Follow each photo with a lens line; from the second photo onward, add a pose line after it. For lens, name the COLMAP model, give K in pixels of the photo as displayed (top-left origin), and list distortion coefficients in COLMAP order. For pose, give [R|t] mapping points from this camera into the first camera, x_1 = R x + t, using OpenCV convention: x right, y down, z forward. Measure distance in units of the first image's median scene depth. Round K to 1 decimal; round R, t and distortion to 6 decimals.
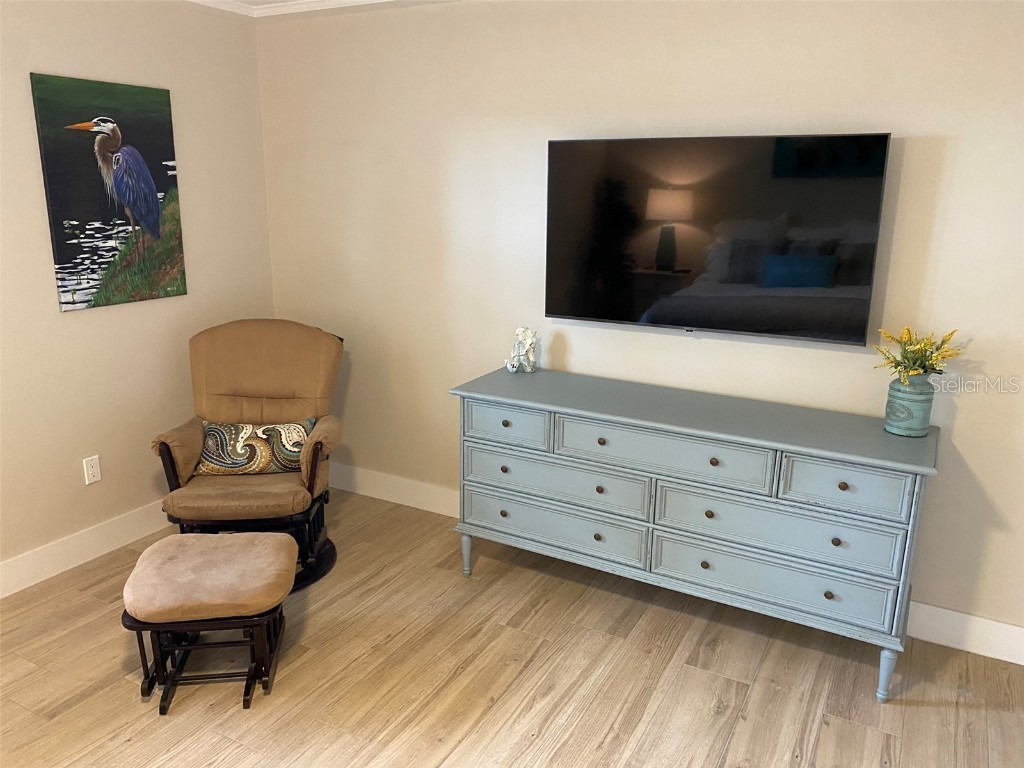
lens RADIAL K [[783.5, 0, 512.0], [0, 783.5, 384.0], [0, 0, 1]] dist [0.043328, -0.049282]
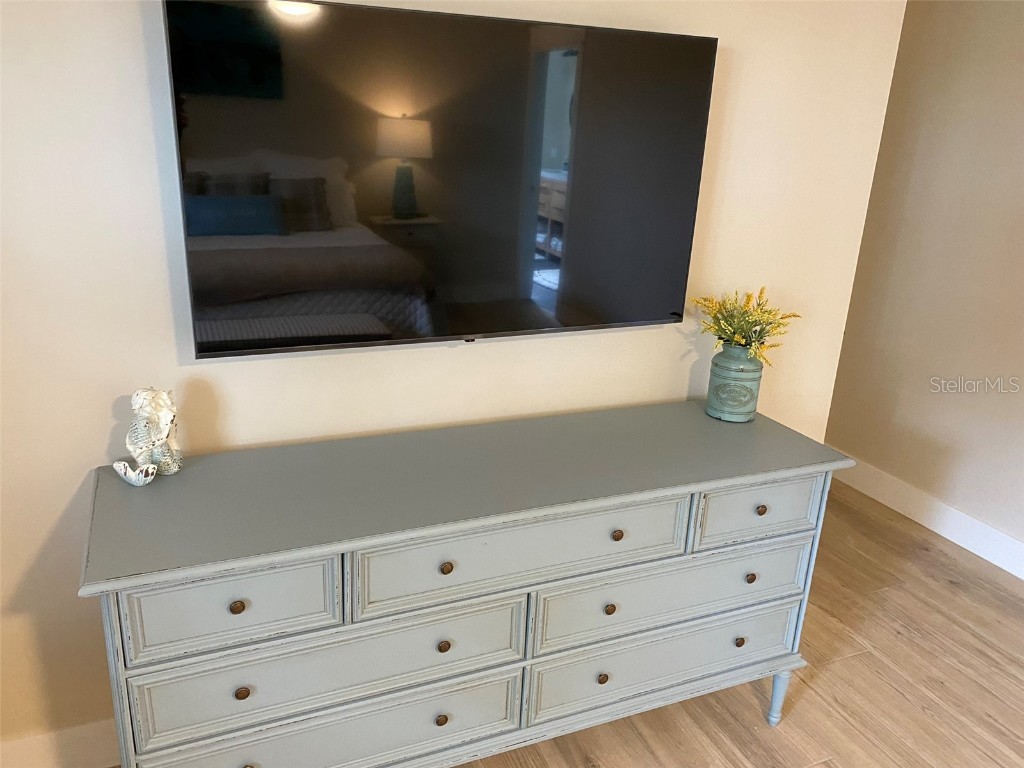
lens RADIAL K [[783.5, 0, 512.0], [0, 783.5, 384.0], [0, 0, 1]] dist [0.043328, -0.049282]
pose [[0.617935, -0.236145, 0.749928, -0.243493], [0.168348, 0.971447, 0.167182, -0.138998], [-0.767995, 0.022941, 0.640045, 0.596713]]
